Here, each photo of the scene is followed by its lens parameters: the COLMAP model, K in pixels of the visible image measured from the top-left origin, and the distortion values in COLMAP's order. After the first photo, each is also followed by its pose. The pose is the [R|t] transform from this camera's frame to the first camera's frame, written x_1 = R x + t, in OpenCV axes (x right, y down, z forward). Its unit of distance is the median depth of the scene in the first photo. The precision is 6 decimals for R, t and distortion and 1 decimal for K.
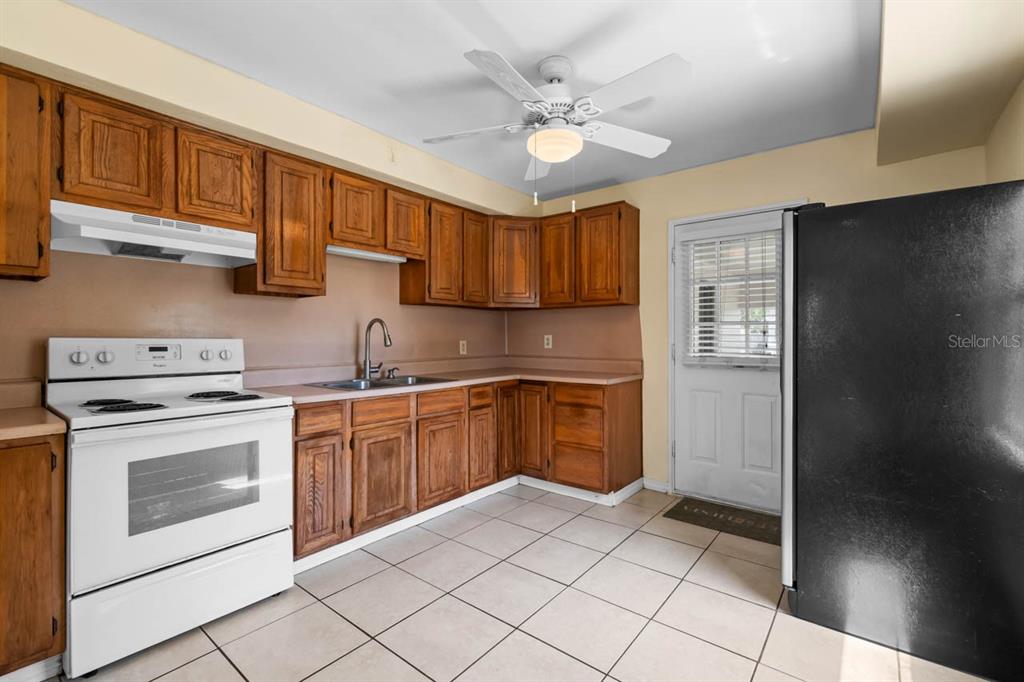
lens RADIAL K [[470.9, 0, 504.2], [0, 470.9, 330.9], [0, 0, 1]] dist [0.015547, -0.007073]
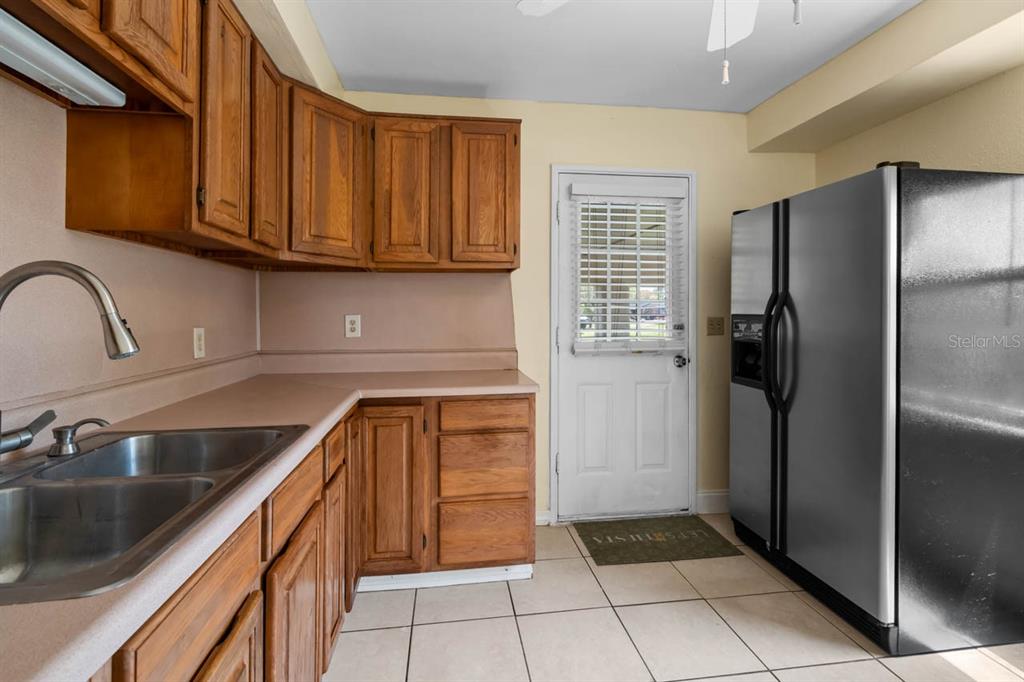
lens RADIAL K [[470.9, 0, 514.6], [0, 470.9, 310.8], [0, 0, 1]] dist [0.015547, -0.007073]
pose [[0.680949, 0.004218, 0.732319, -0.280563], [-0.006869, 0.999976, 0.000628, 0.002012], [-0.732298, -0.005458, 0.680962, 0.594117]]
